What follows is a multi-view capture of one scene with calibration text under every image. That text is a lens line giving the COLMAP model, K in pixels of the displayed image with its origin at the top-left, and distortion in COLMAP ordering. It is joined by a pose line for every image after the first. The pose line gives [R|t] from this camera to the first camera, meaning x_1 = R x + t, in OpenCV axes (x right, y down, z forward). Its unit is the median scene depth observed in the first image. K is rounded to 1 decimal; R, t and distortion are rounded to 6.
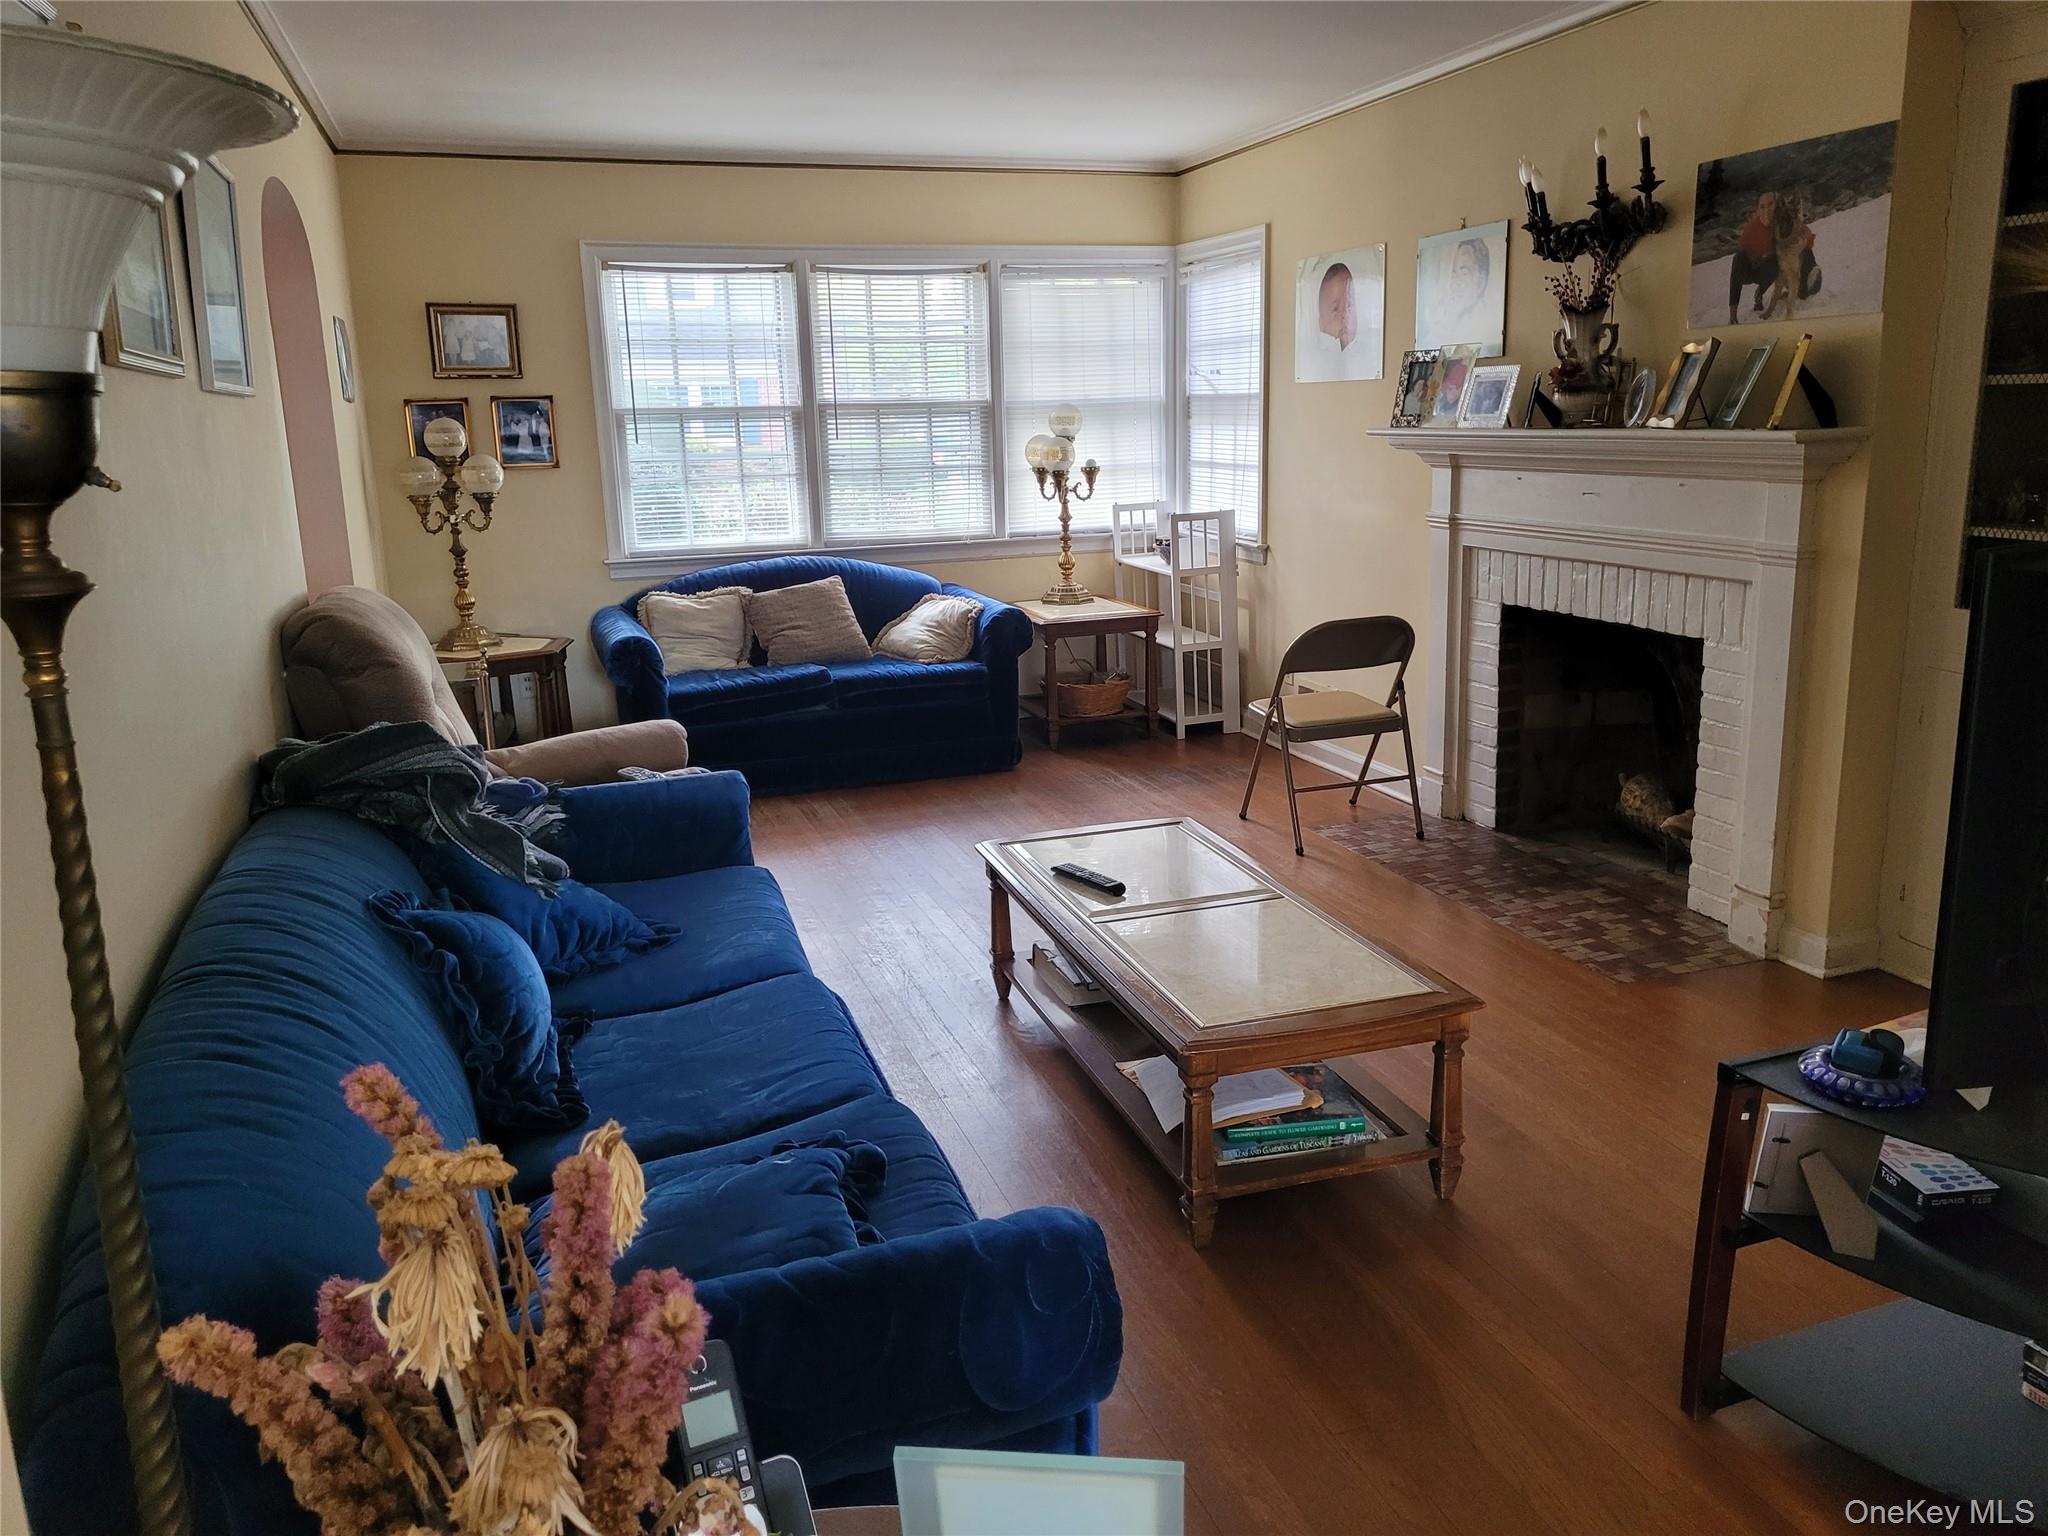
lens RADIAL K [[1558.7, 0, 1043.2], [0, 1558.7, 762.0], [0, 0, 1]] dist [0.062061, -0.057916]
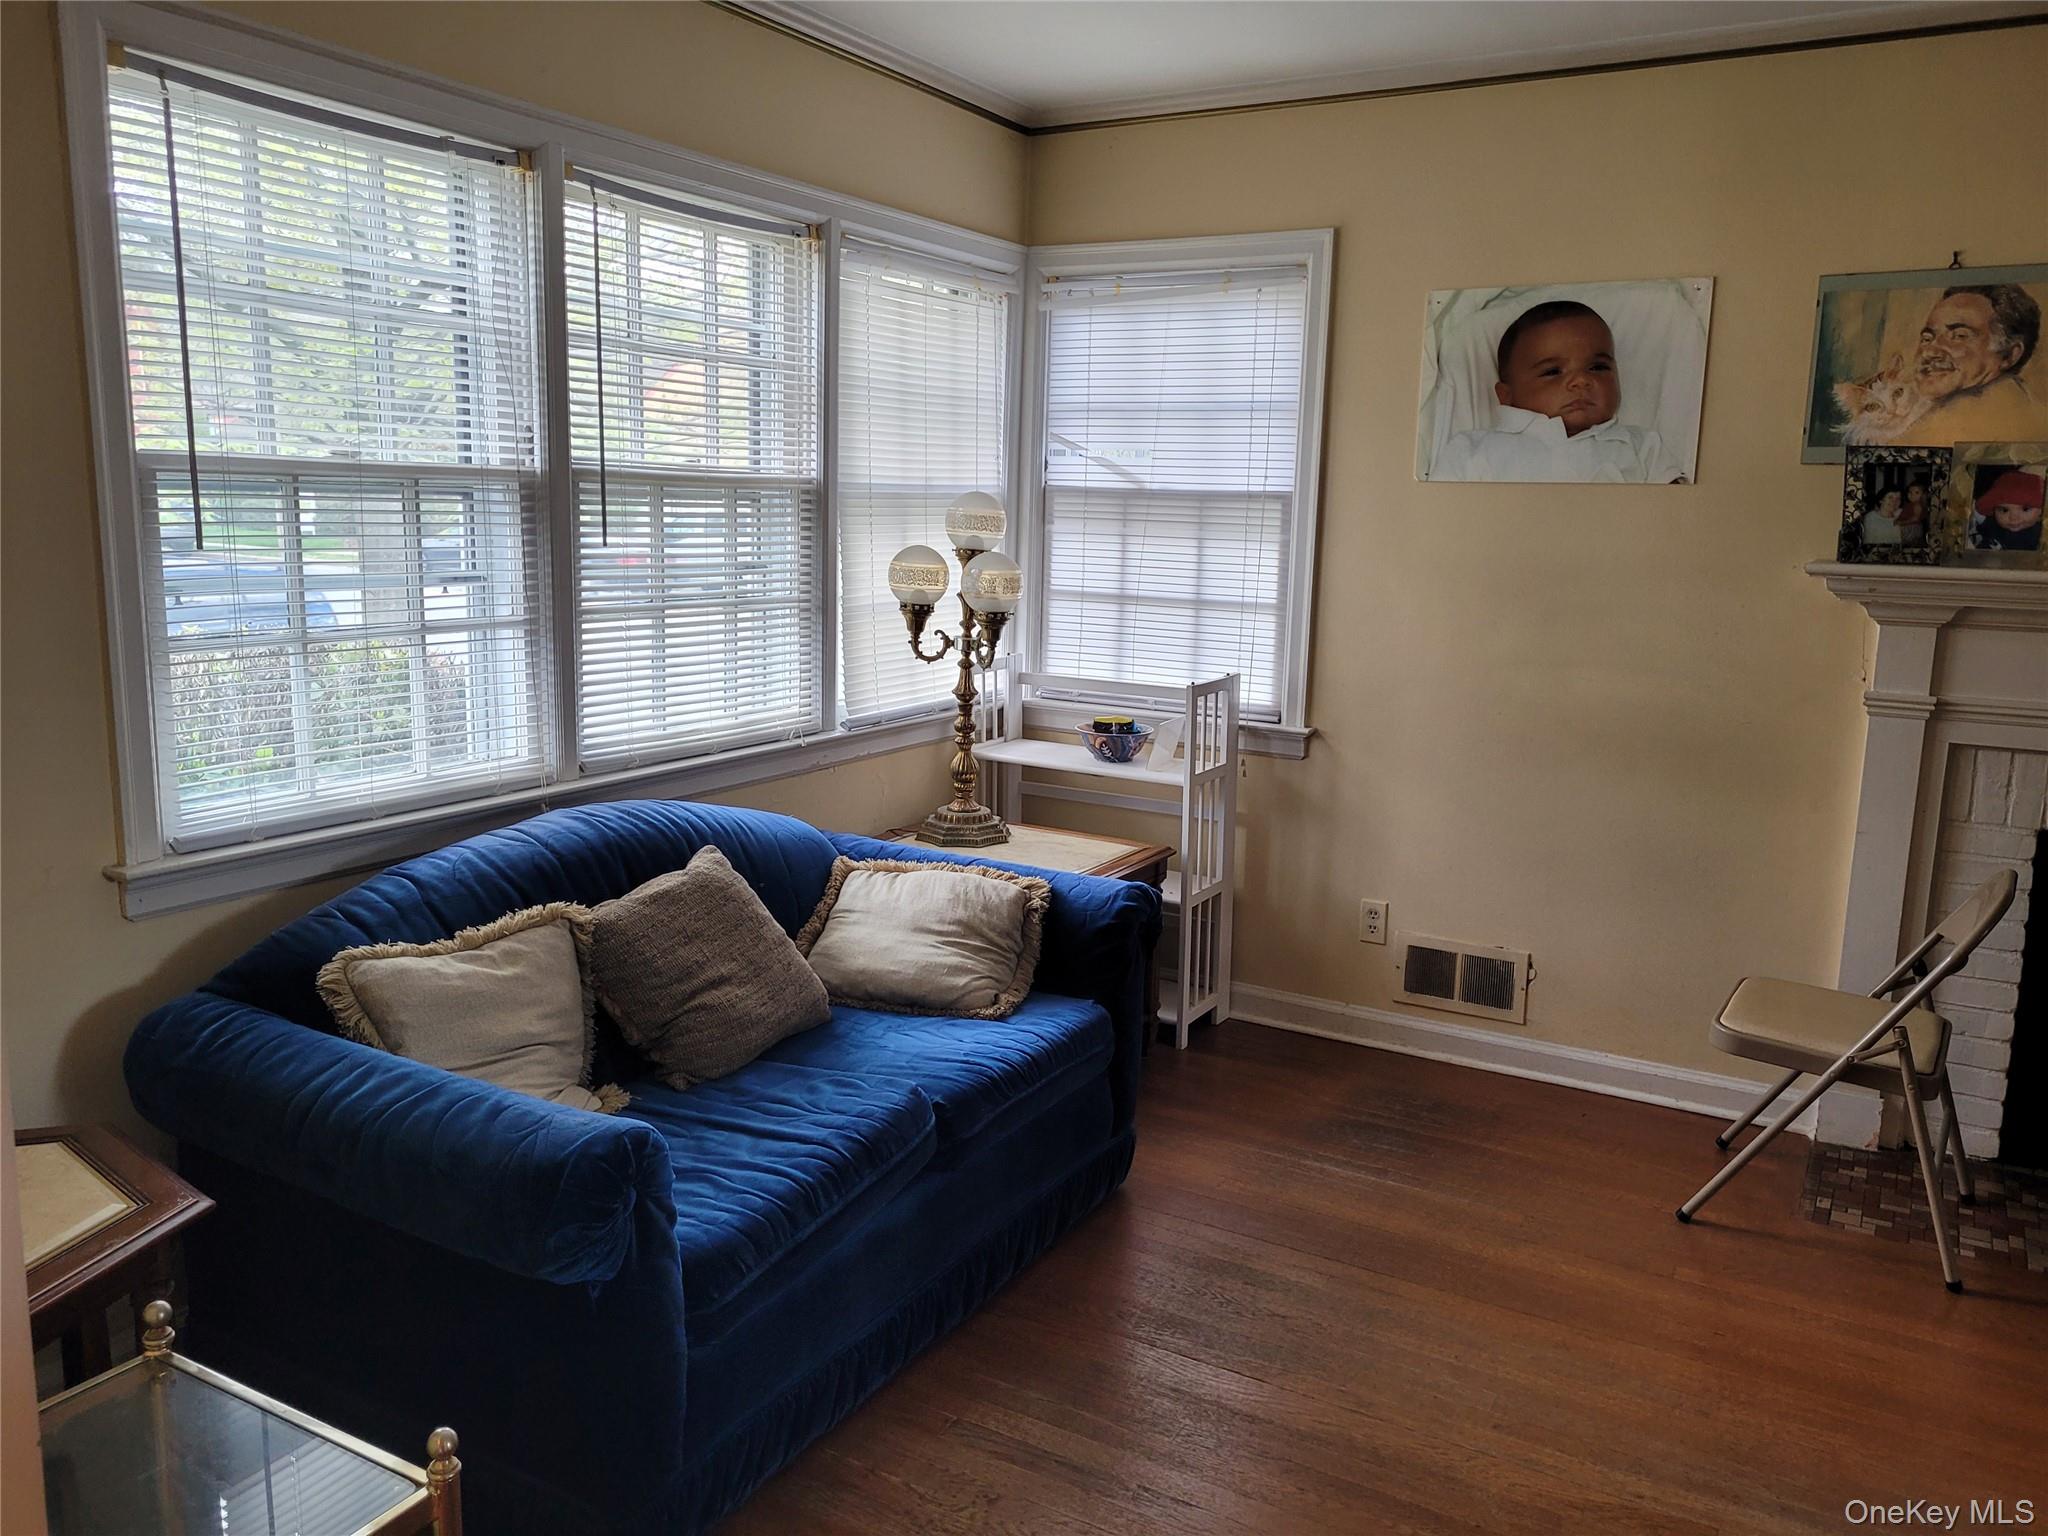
lens RADIAL K [[1558.7, 0, 1043.2], [0, 1558.7, 762.0], [0, 0, 1]] dist [0.062061, -0.057916]
pose [[0.746945, -0.067732, 0.661427, -0.374460], [0.105695, 0.994244, -0.017547, -0.130545], [-0.656432, 0.083016, 0.749804, 0.617943]]
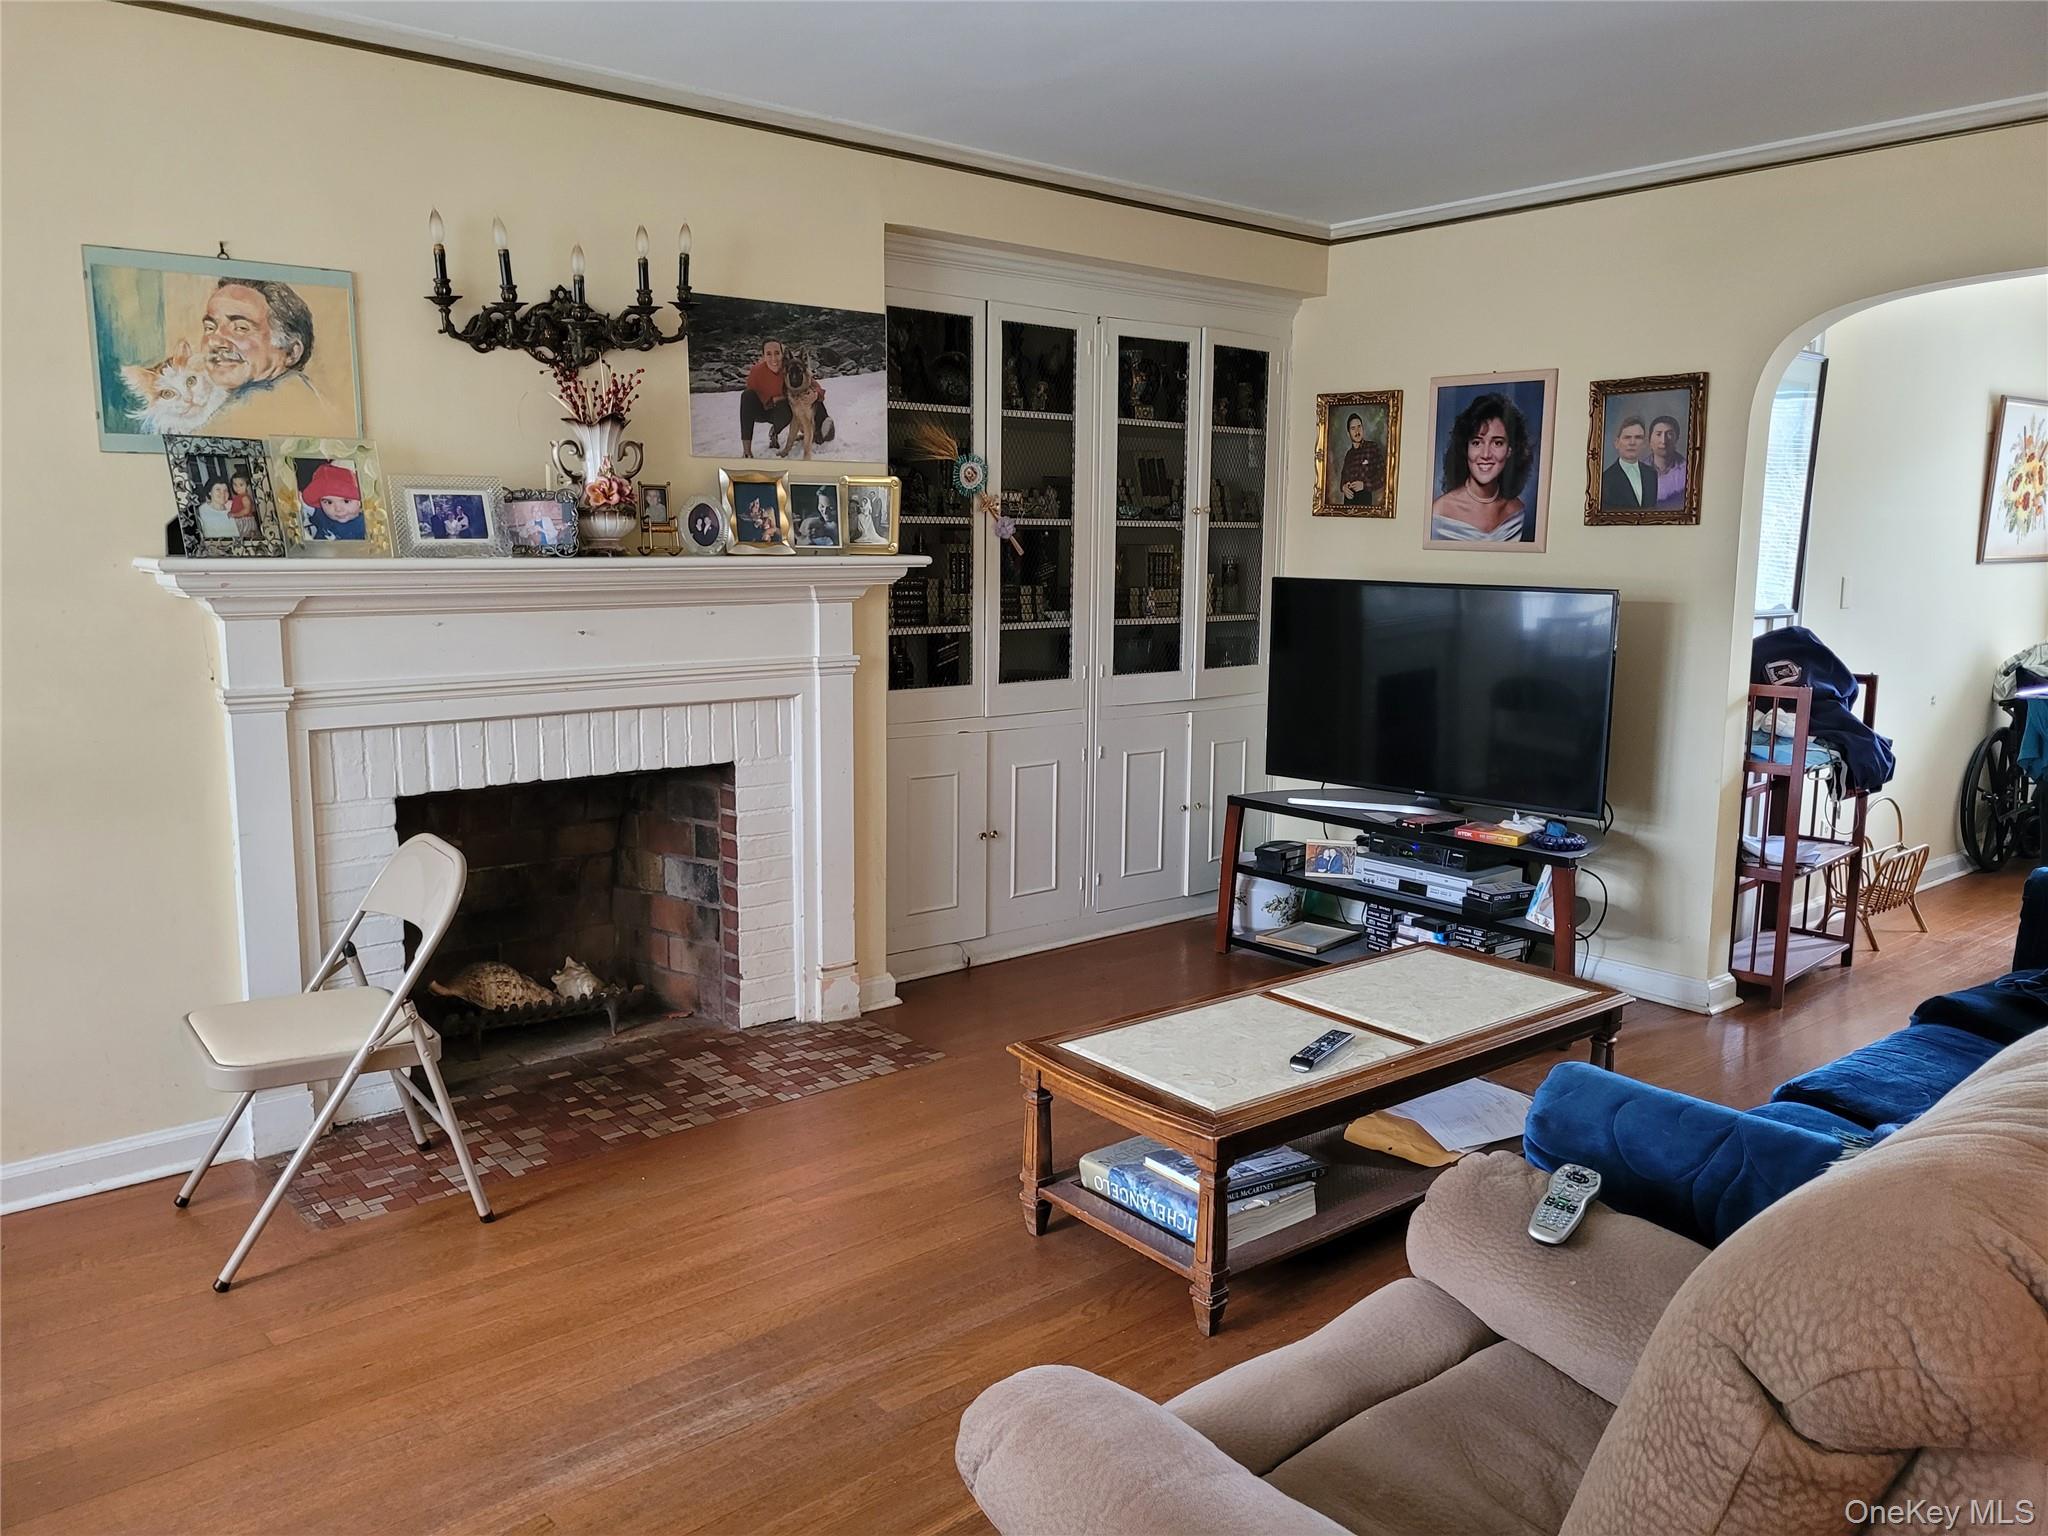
lens RADIAL K [[1558.7, 0, 1043.2], [0, 1558.7, 762.0], [0, 0, 1]] dist [0.062061, -0.057916]
pose [[-0.373151, -0.114361, 0.920695, -0.389333], [0.210639, 0.956016, 0.204119, -0.161724], [-0.903543, 0.270101, -0.332650, 0.774579]]
